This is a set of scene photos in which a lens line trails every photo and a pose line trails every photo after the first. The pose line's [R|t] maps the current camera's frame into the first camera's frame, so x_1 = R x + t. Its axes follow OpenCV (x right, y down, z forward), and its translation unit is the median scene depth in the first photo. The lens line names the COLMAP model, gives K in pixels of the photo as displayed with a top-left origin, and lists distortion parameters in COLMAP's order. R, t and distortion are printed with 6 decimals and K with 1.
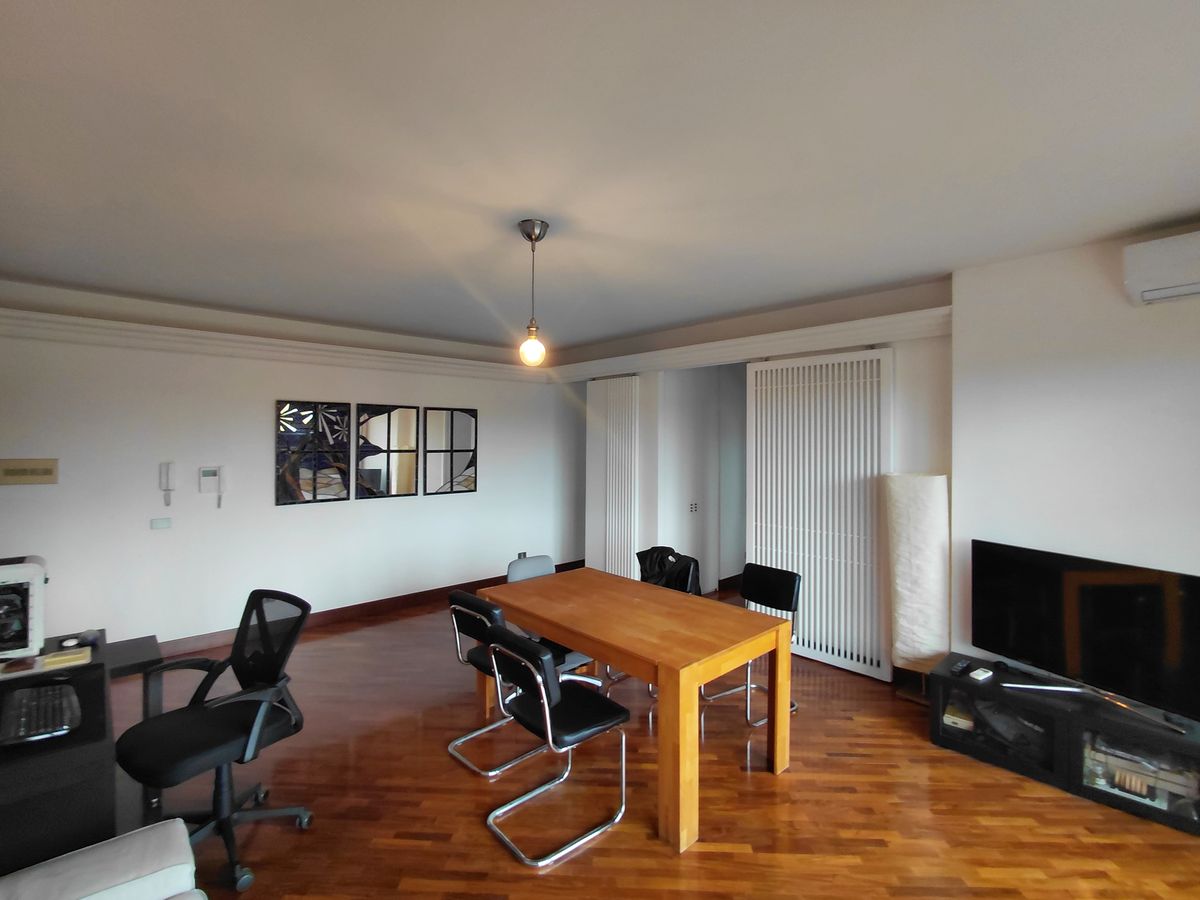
lens RADIAL K [[554.9, 0, 603.9], [0, 554.9, 435.6], [0, 0, 1]] dist [-0.005130, -0.000021]
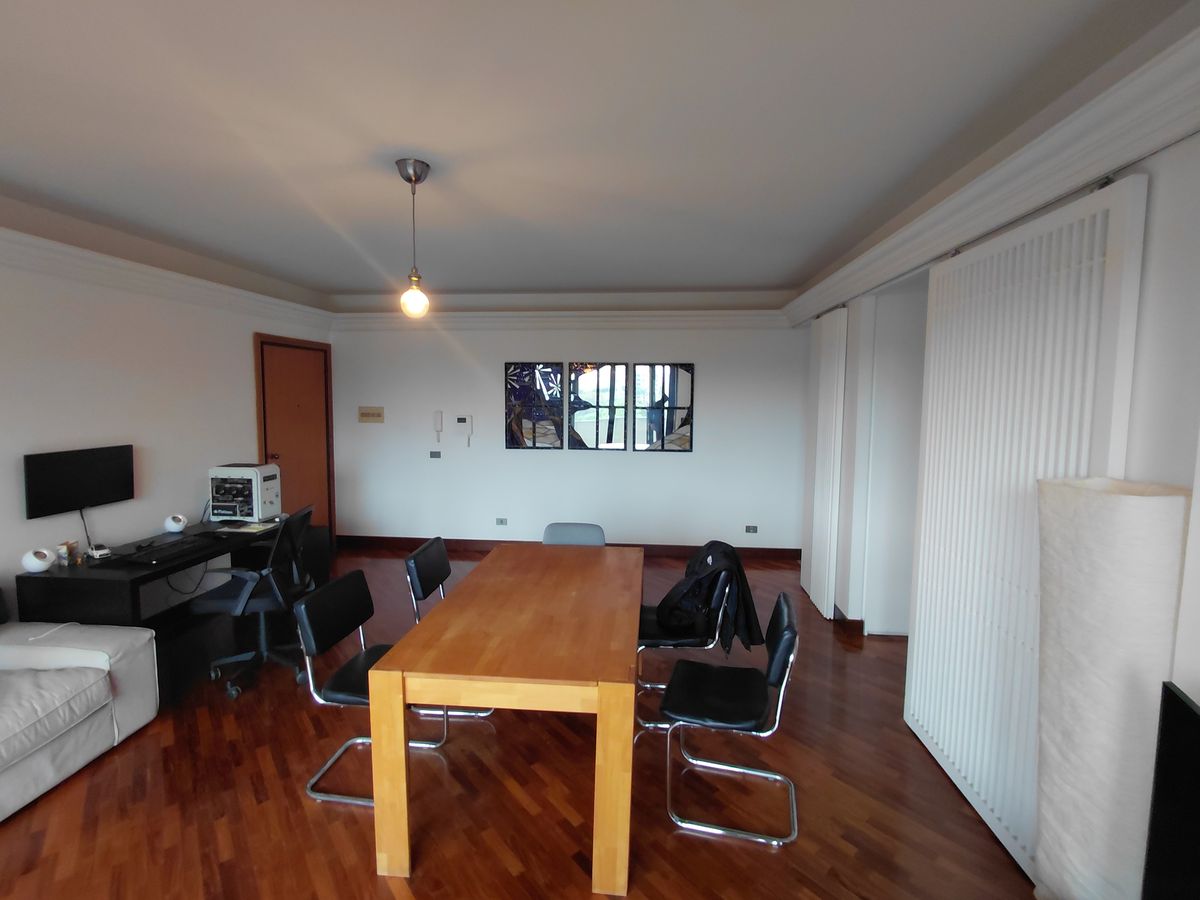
lens RADIAL K [[554.9, 0, 603.9], [0, 554.9, 435.6], [0, 0, 1]] dist [-0.005130, -0.000021]
pose [[0.666340, 0.058435, -0.743355, 0.447659], [-0.000197, 0.996938, 0.078193, 0.000581], [0.745648, -0.051957, 0.664311, 0.331429]]
